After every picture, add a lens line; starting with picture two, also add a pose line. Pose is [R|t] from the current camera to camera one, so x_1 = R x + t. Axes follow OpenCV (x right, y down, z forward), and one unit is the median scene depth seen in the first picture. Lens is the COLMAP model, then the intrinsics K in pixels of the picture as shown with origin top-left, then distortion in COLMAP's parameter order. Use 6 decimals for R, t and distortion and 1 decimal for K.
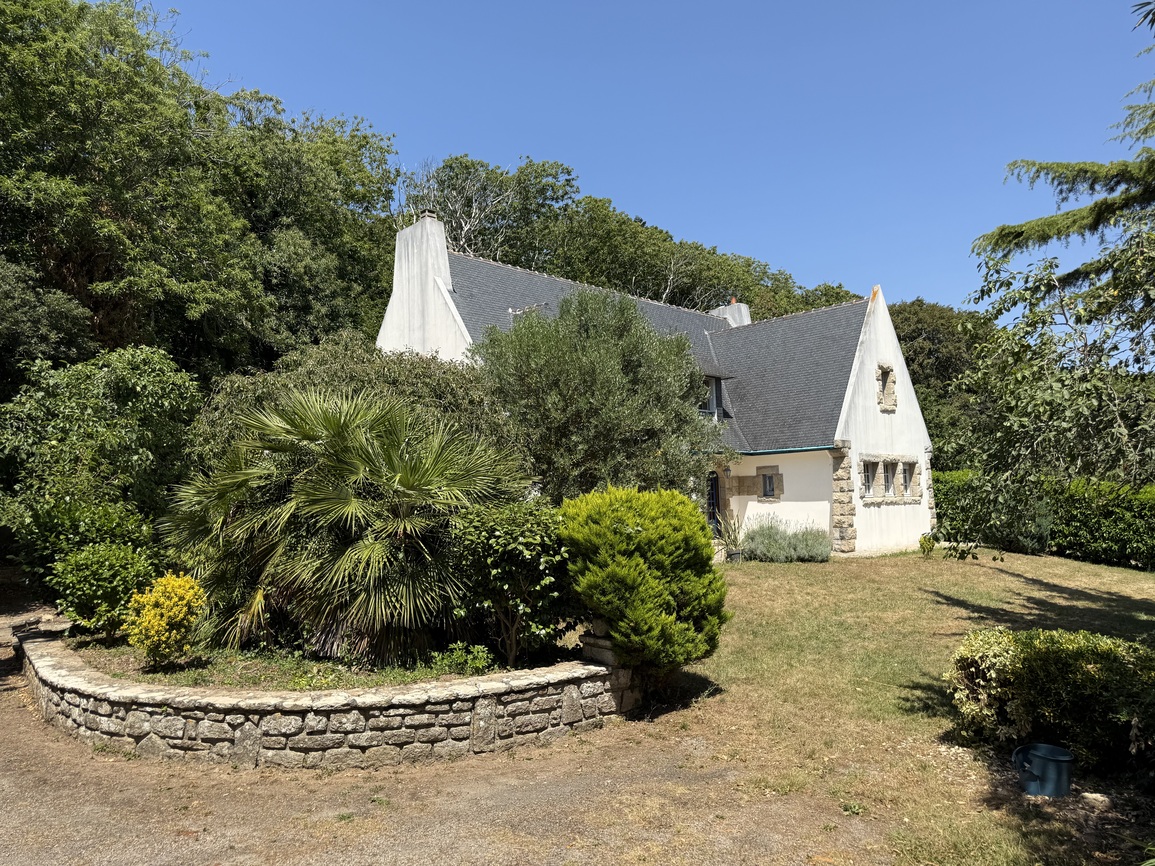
lens RADIAL K [[857.8, 0, 577.5], [0, 857.8, 433.0], [0, 0, 1]] dist [0.140505, -0.281542]
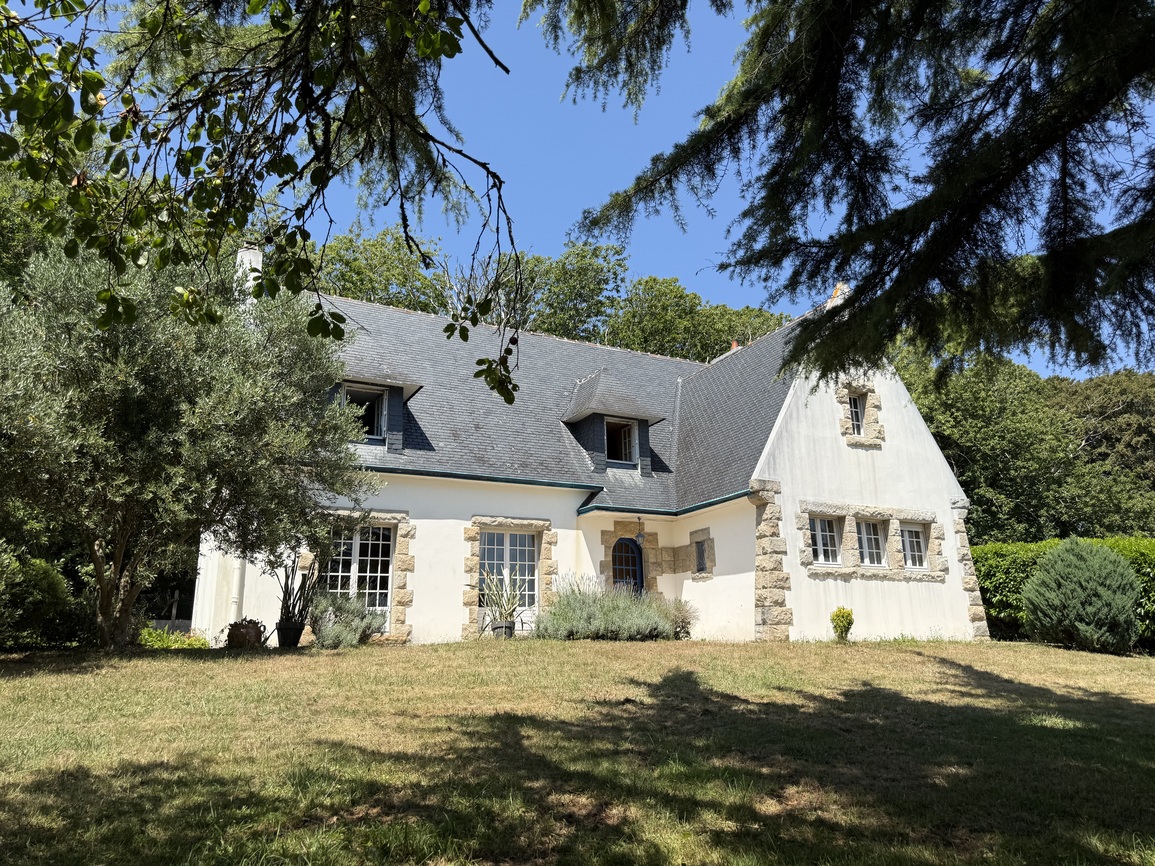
lens RADIAL K [[857.8, 0, 577.5], [0, 857.8, 433.0], [0, 0, 1]] dist [0.140505, -0.281542]
pose [[0.955674, -0.067773, -0.286520, 0.345138], [0.019466, 0.985562, -0.168194, 0.080656], [0.293782, 0.155161, 0.943195, 0.271172]]
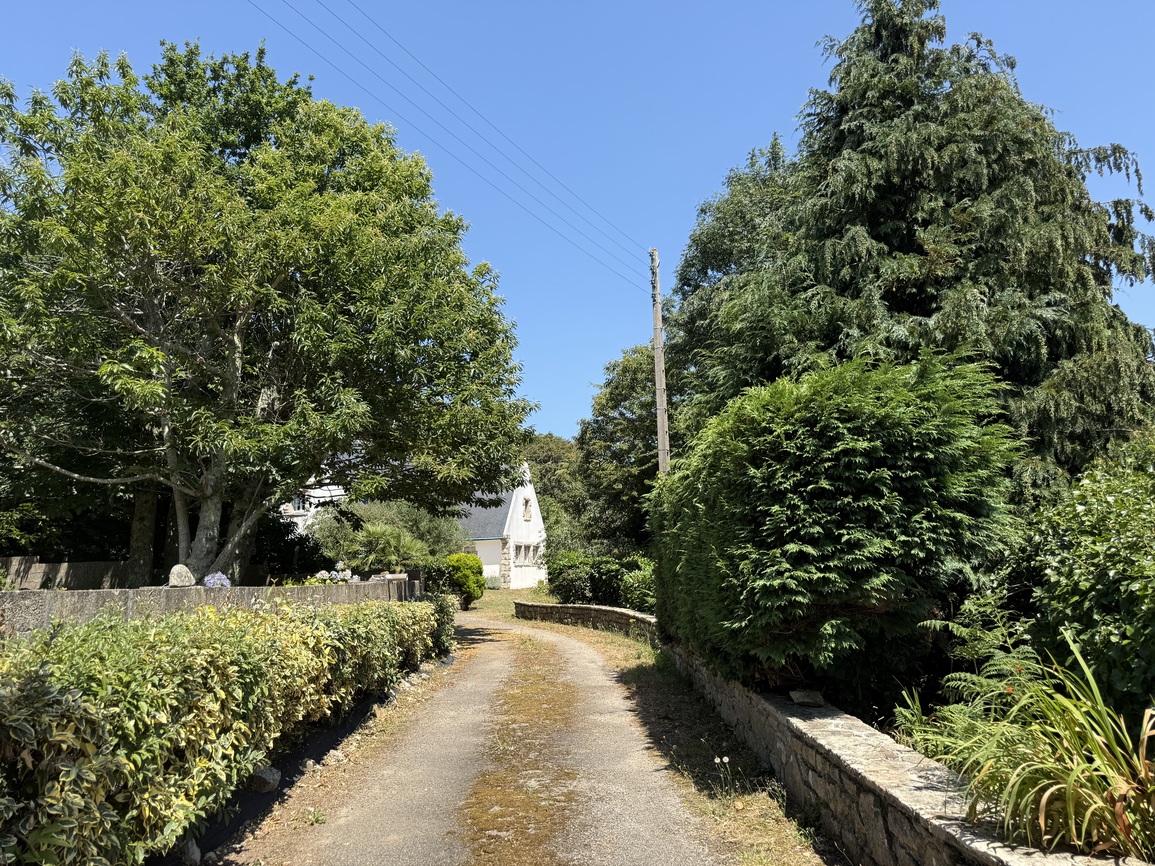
lens RADIAL K [[857.8, 0, 577.5], [0, 857.8, 433.0], [0, 0, 1]] dist [0.140505, -0.281542]
pose [[0.919972, 0.068257, 0.385996, -0.340892], [-0.033253, 0.994762, -0.096654, -0.039441], [-0.390572, 0.076083, 0.917423, -0.950544]]
